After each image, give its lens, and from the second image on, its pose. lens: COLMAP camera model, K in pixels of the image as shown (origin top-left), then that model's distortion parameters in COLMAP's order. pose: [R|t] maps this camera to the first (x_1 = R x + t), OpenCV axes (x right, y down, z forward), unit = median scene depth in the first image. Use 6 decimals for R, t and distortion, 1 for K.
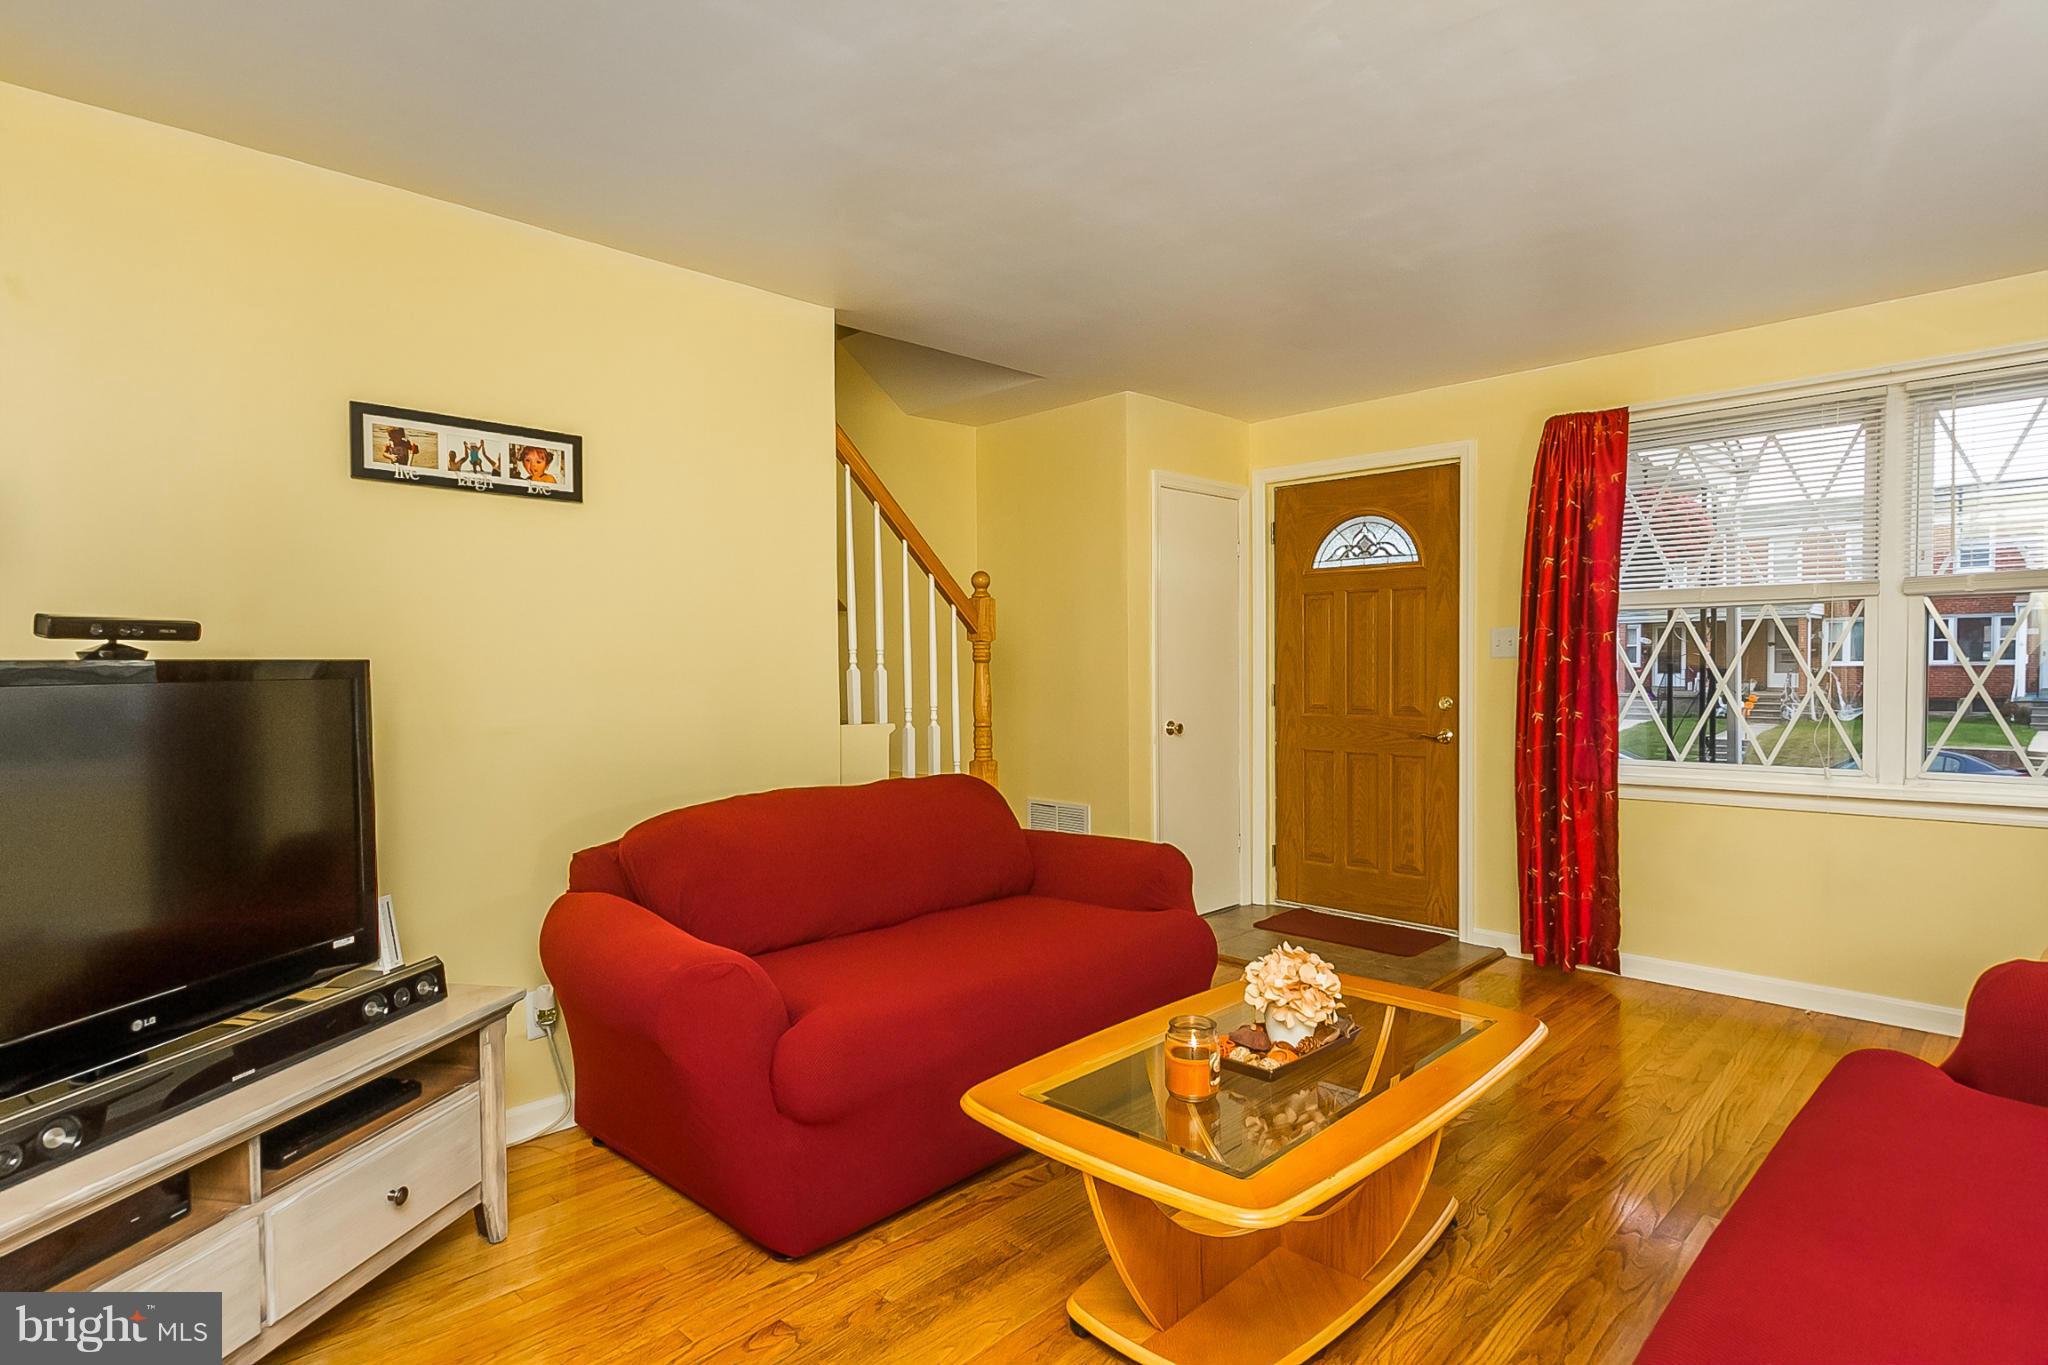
lens RADIAL K [[1110.9, 0, 1019.9], [0, 1110.9, 675.7], [0, 0, 1]] dist [0.014561, -0.003904]
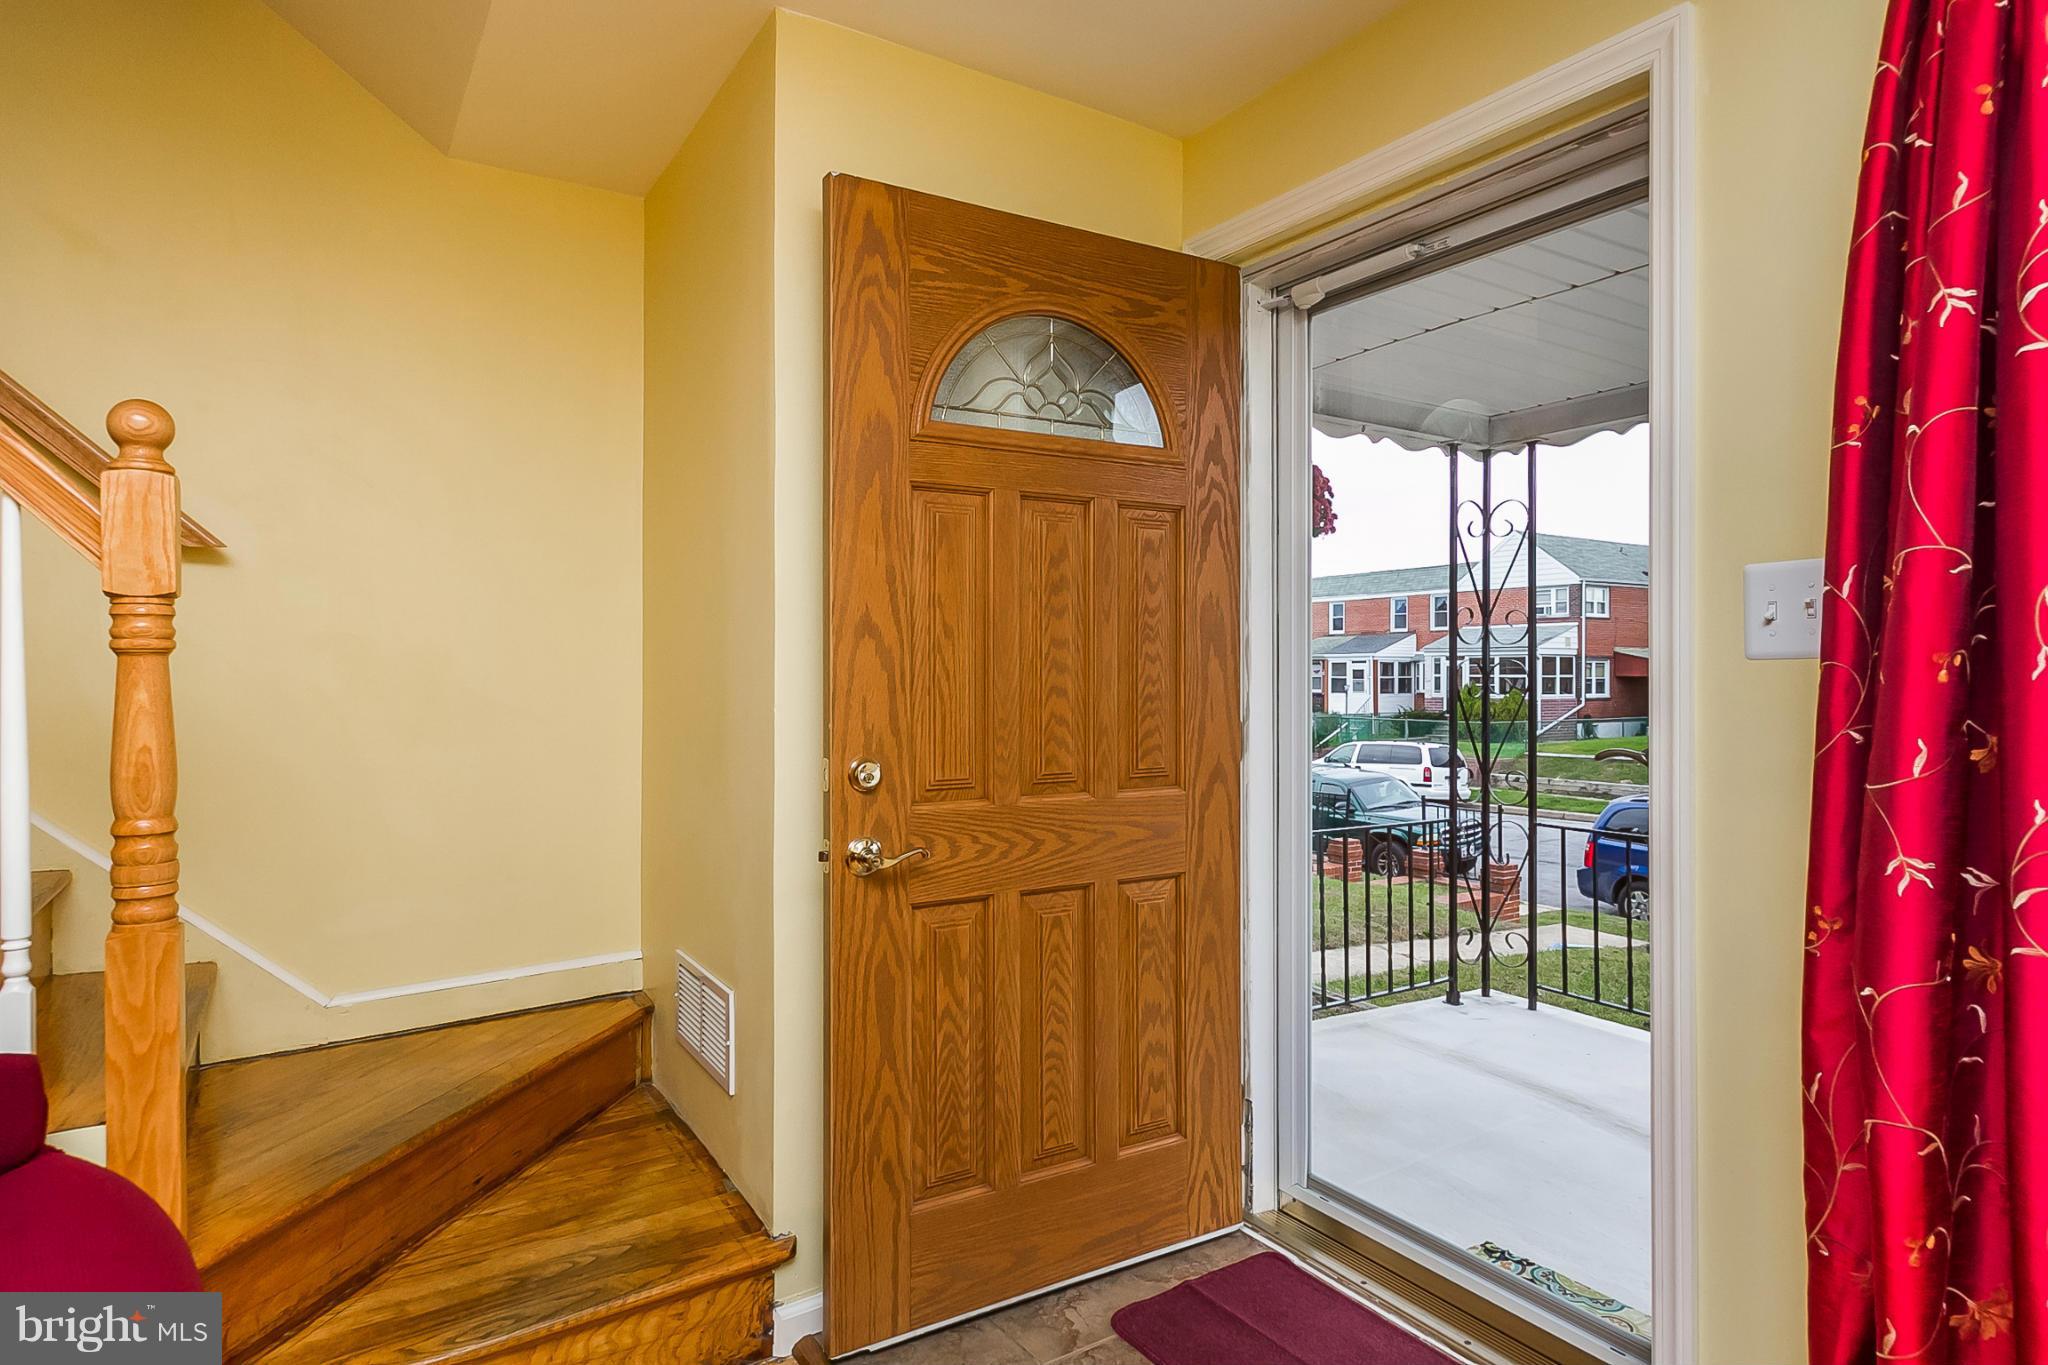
lens RADIAL K [[1110.9, 0, 1014.5], [0, 1110.9, 670.6], [0, 0, 1]] dist [0.014561, -0.003904]
pose [[0.982568, 0.010838, -0.185589, 0.334482], [-0.012940, 0.999865, -0.010116, -0.007585], [0.185454, 0.012341, 0.982575, 0.764843]]
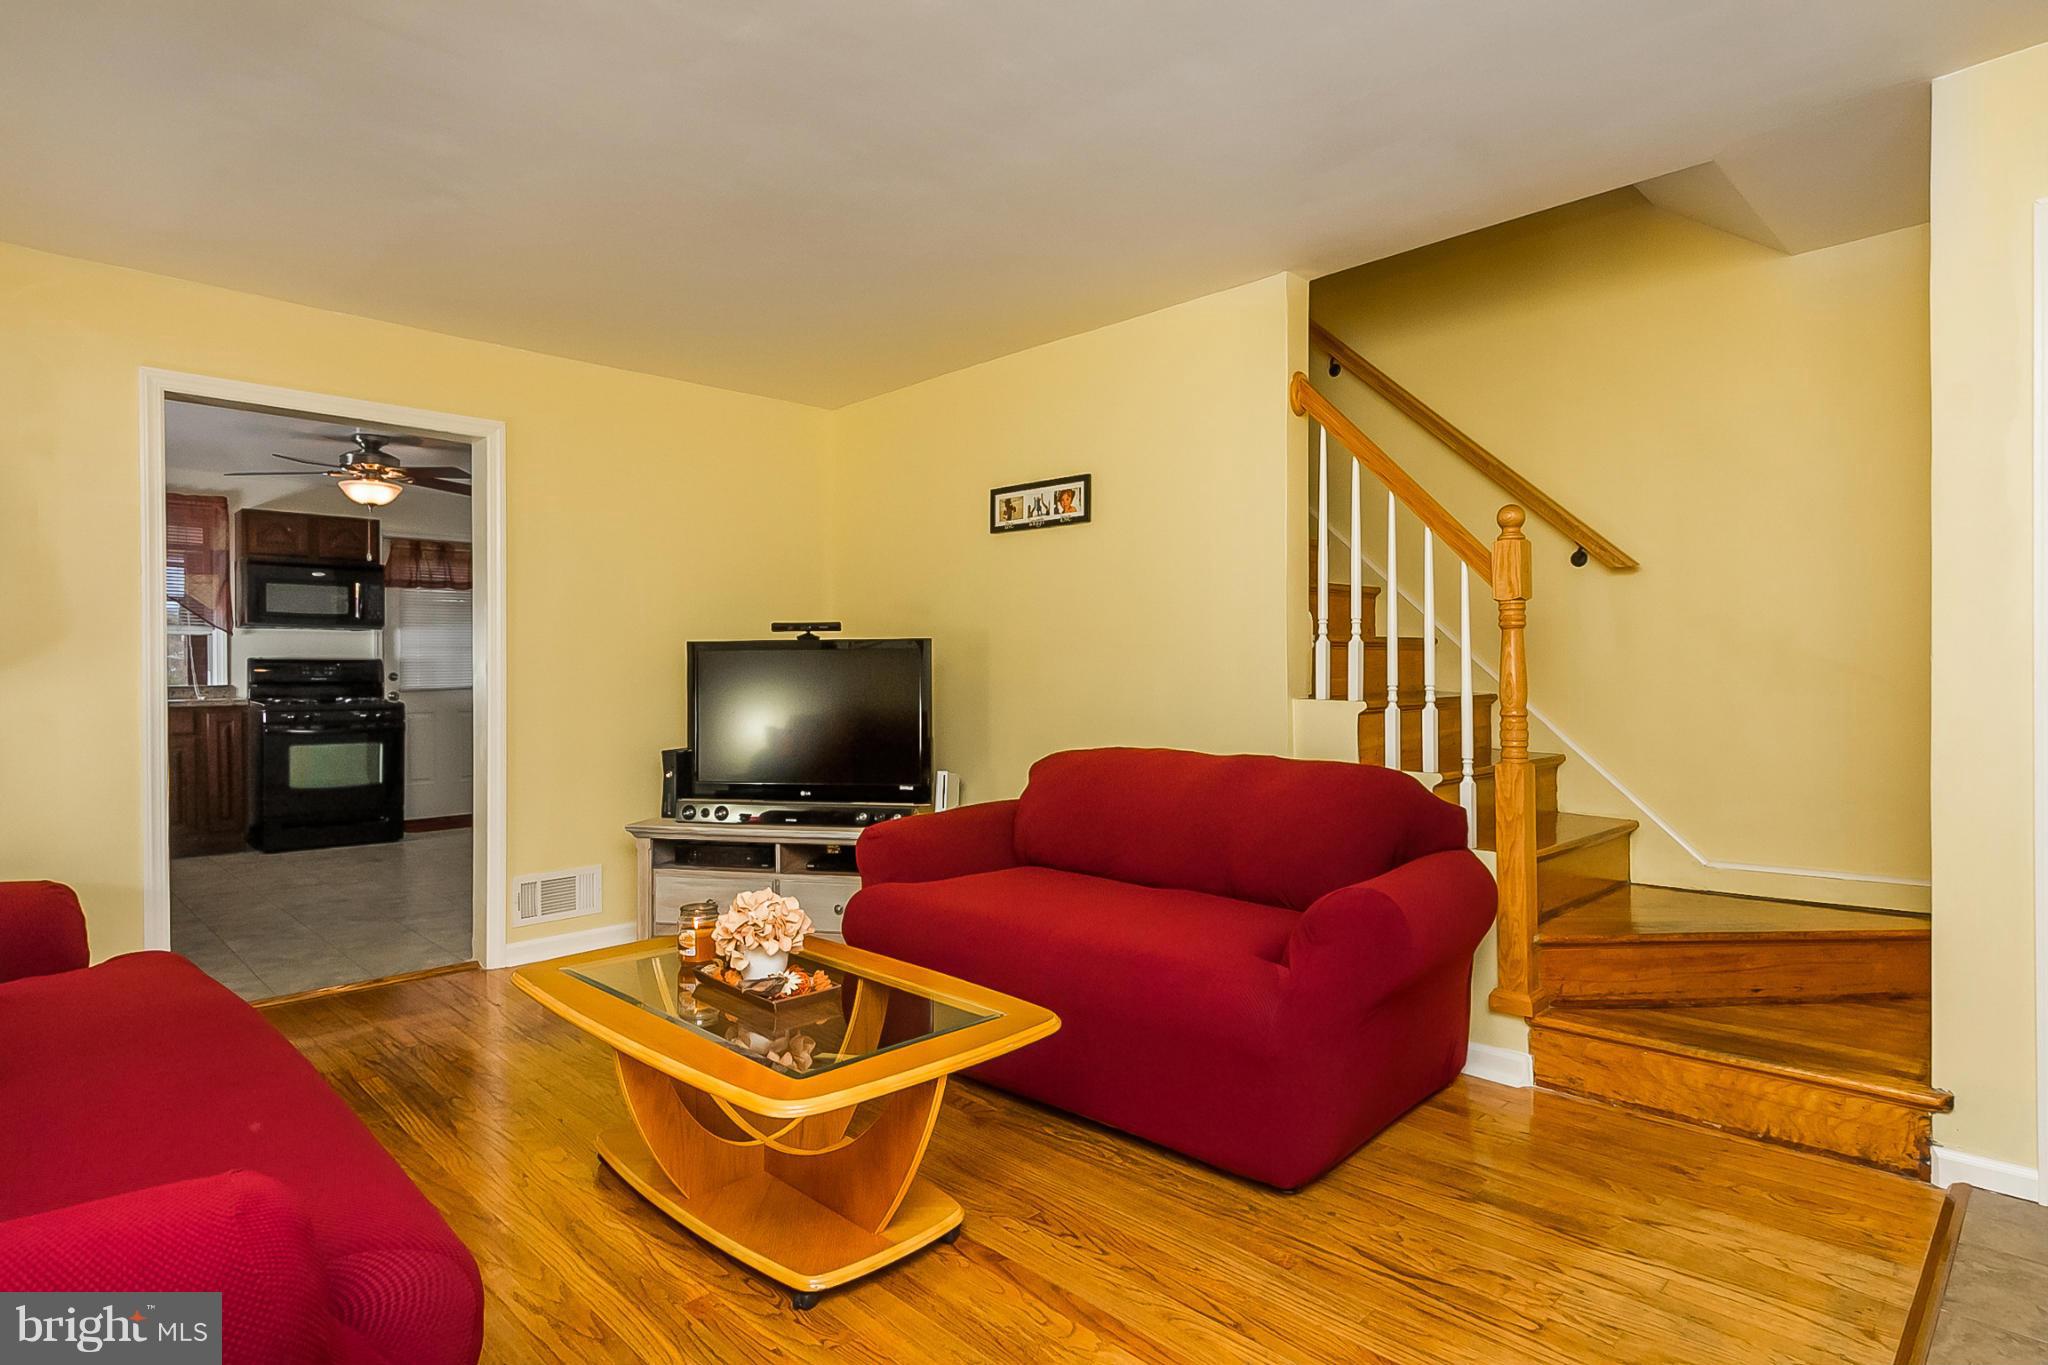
lens RADIAL K [[1053.4, 0, 1009.4], [0, 1053.4, 676.7], [0, 0, 1]] dist [0.014451, -0.002711]
pose [[-0.004561, 0.016654, -0.999851, 0.734241], [-0.007572, 0.999832, 0.016688, 0.012014], [0.999961, 0.007647, -0.004434, 0.732928]]
